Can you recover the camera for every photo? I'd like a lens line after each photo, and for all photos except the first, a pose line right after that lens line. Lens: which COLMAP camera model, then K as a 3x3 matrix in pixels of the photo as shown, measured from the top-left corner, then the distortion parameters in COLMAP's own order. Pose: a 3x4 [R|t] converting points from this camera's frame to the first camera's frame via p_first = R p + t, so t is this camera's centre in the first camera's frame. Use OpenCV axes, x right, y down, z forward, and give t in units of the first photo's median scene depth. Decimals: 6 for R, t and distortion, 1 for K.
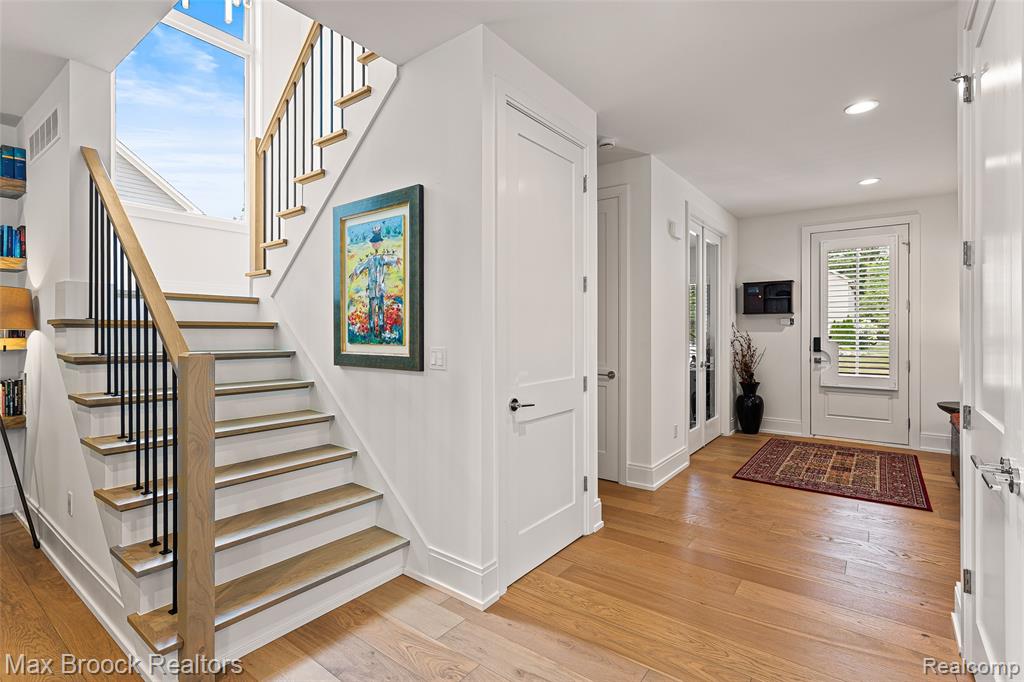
lens RADIAL K [[491.2, 0, 500.8], [0, 491.2, 325.6], [0, 0, 1]] dist [0.004966, -0.000819]
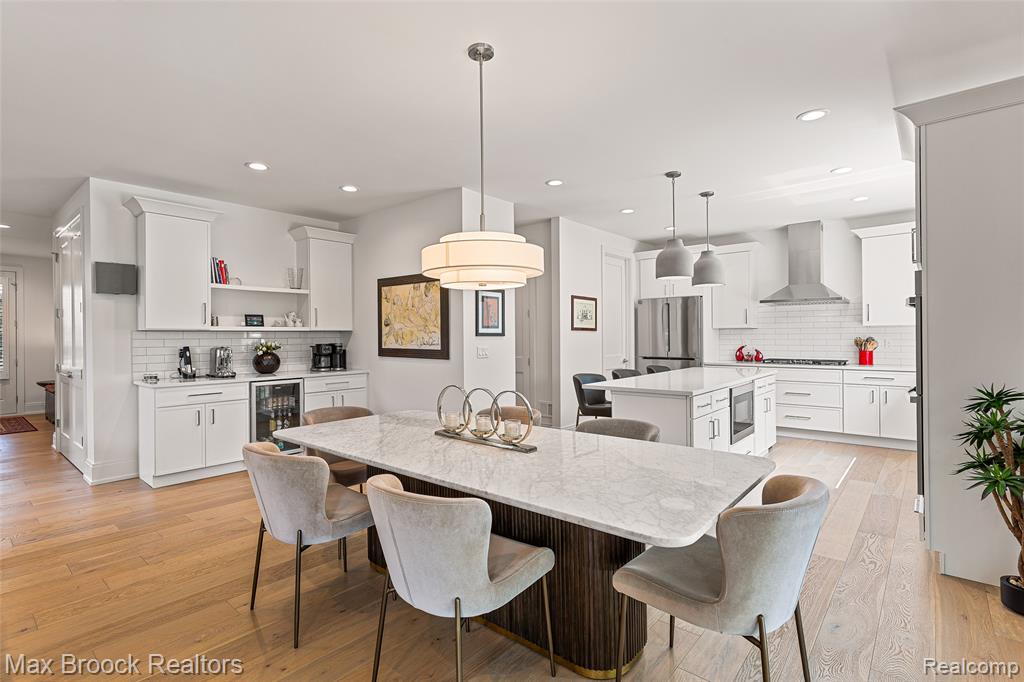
lens RADIAL K [[491.2, 0, 507.8], [0, 491.2, 334.2], [0, 0, 1]] dist [0.004966, -0.000819]
pose [[0.055786, 0.003279, 0.998437, -1.290487], [0.006133, 0.999975, -0.003627, 0.009216], [-0.998424, 0.006326, 0.055764, -1.291257]]
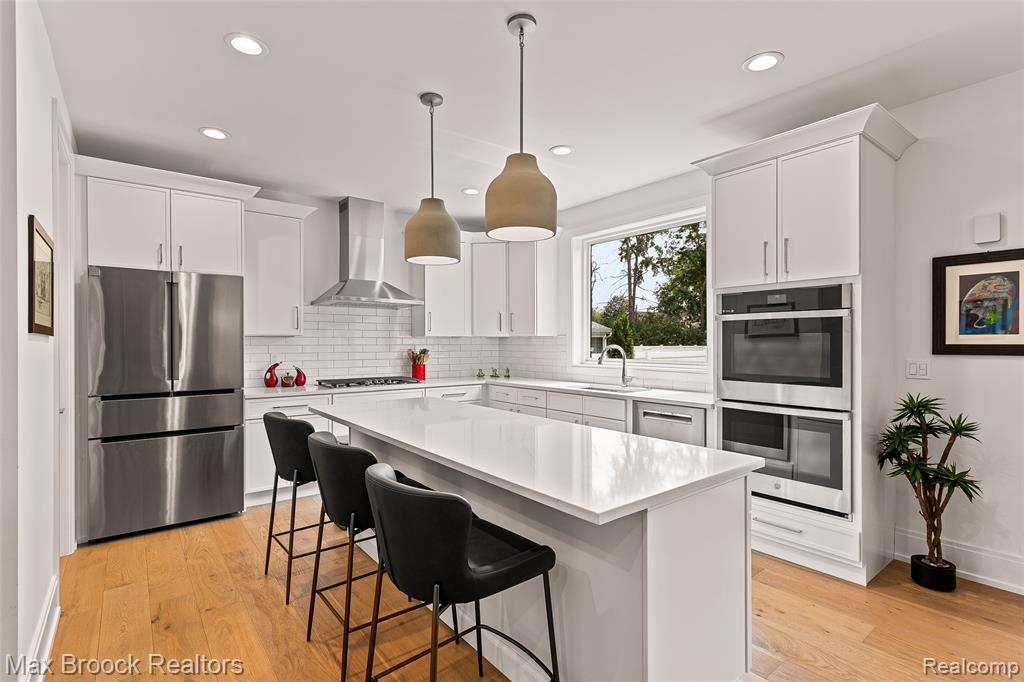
lens RADIAL K [[491.2, 0, 514.2], [0, 491.2, 345.3], [0, 0, 1]] dist [0.004966, -0.000819]
pose [[-0.969928, -0.000731, 0.243393, 0.140217], [0.000690, 0.999983, 0.005751, -0.001301], [-0.243393, 0.005746, -0.969911, -0.968760]]
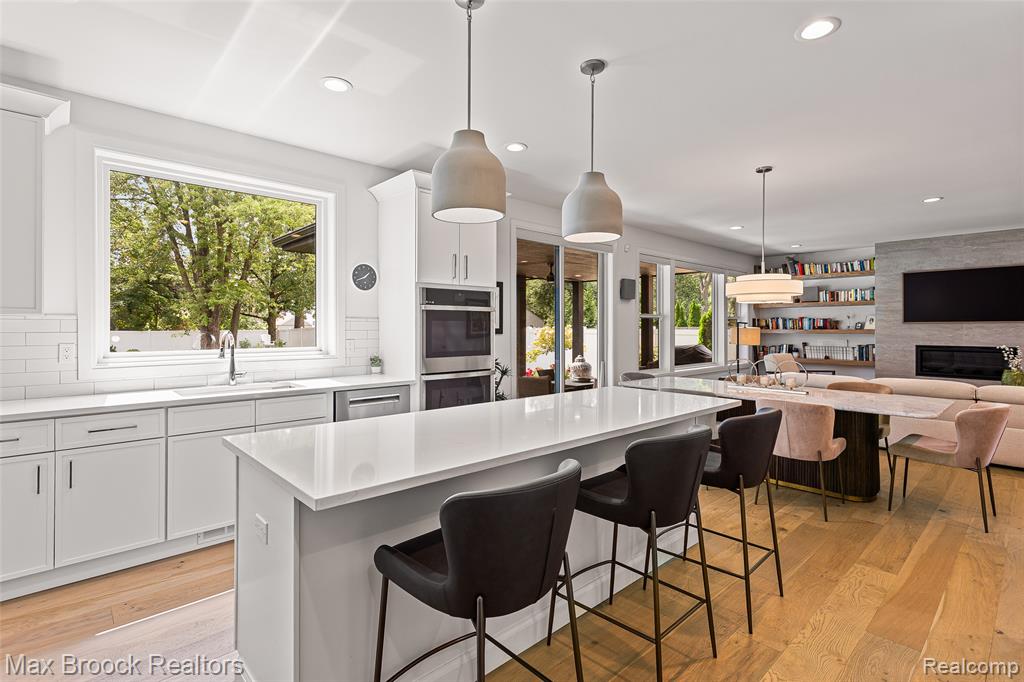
lens RADIAL K [[491.2, 0, 501.7], [0, 491.2, 327.1], [0, 0, 1]] dist [0.004966, -0.000819]
pose [[-0.178779, -0.000764, -0.983889, 1.296649], [0.000606, 0.999999, -0.000886, -0.000546], [0.983889, -0.000755, -0.178778, -1.742500]]
